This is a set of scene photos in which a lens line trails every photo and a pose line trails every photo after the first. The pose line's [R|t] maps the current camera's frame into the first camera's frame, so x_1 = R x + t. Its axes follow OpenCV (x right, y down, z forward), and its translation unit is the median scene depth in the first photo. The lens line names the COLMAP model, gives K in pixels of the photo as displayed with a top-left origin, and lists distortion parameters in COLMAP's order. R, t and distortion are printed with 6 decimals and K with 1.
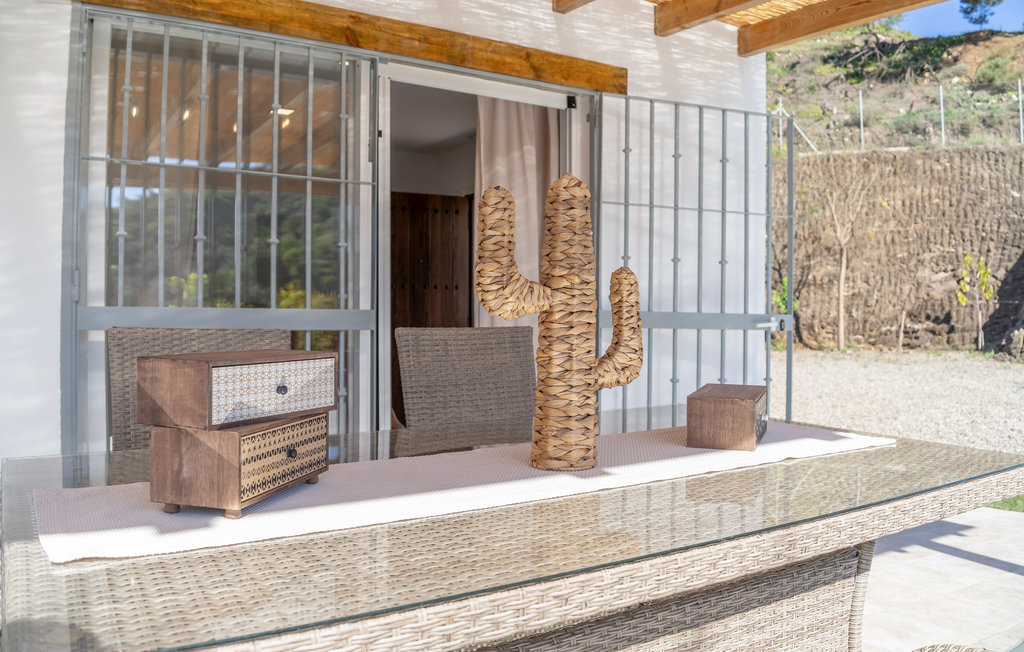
lens RADIAL K [[840.3, 0, 515.4], [0, 840.3, 320.4], [0, 0, 1]] dist [-0.120116, -0.014596]
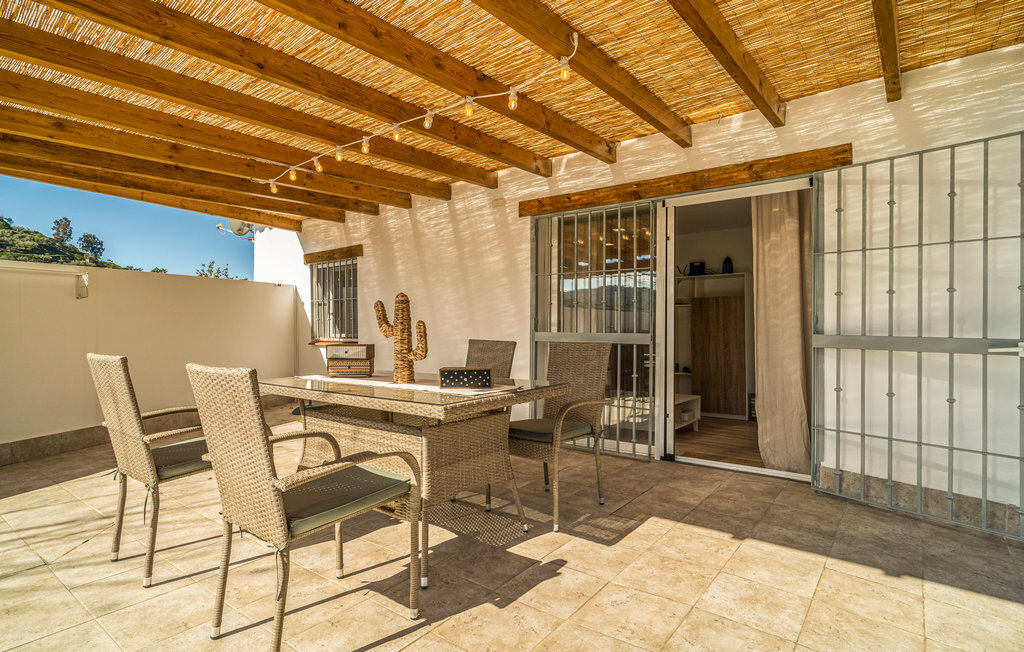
lens RADIAL K [[539.7, 0, 504.5], [0, 539.7, 325.7], [0, 0, 1]] dist [-0.003244, 0.001298]
pose [[0.320307, -0.015499, -0.947187, 0.652316], [-0.012665, 0.999707, -0.020641, -0.002144], [0.947229, 0.018608, 0.320017, 0.214861]]
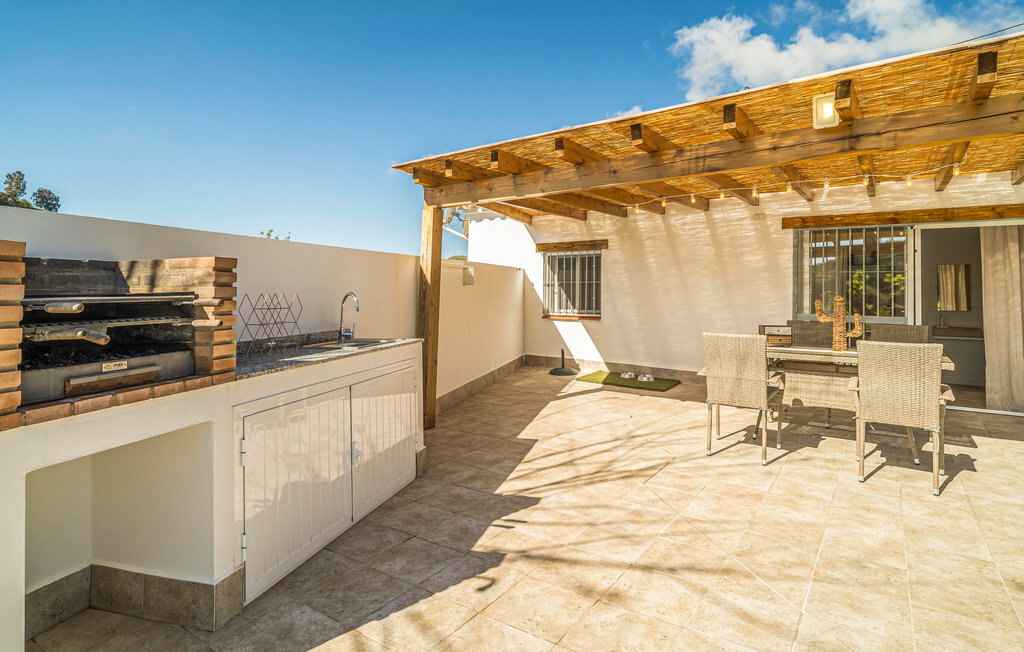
lens RADIAL K [[539.7, 0, 510.3], [0, 539.7, 283.0], [0, 0, 1]] dist [-0.003244, 0.001298]
pose [[0.391863, -0.023698, -0.919718, 0.697213], [-0.022894, 0.999107, -0.035498, -0.025877], [0.919739, 0.034967, 0.390971, -0.655569]]
